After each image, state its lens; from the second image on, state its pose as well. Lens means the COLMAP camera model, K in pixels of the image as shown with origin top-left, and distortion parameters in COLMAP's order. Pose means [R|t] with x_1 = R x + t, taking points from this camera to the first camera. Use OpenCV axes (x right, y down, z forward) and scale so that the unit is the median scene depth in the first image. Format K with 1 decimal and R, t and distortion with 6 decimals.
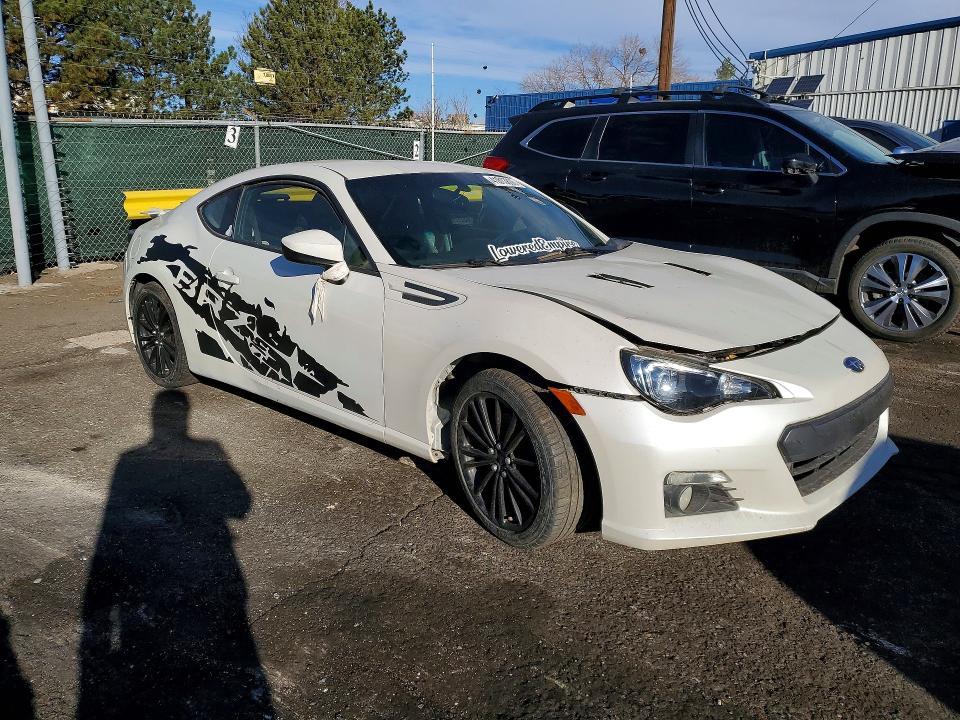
lens RADIAL K [[780.6, 0, 481.0], [0, 780.6, 359.6], [0, 0, 1]] dist [0.001073, -0.004244]
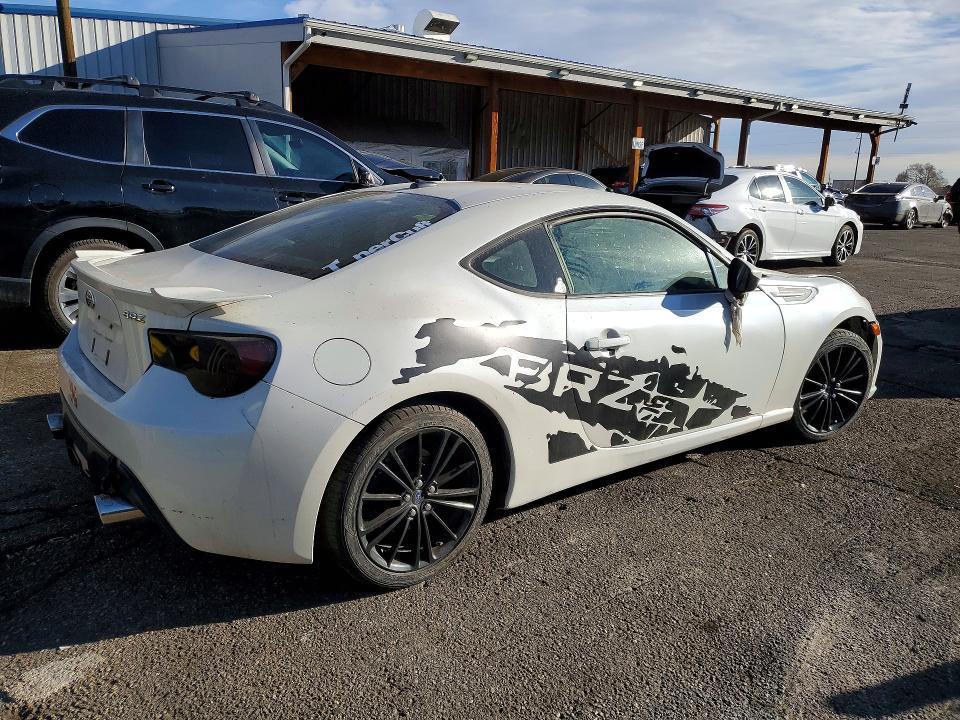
lens RADIAL K [[780.6, 0, 481.3], [0, 780.6, 361.8], [0, 0, 1]] dist [0.001073, -0.004244]
pose [[0.176741, -0.251314, 0.951632, -1.124735], [0.215967, 0.953193, 0.211616, -0.286628], [-0.960271, 0.168120, 0.222744, 0.982800]]
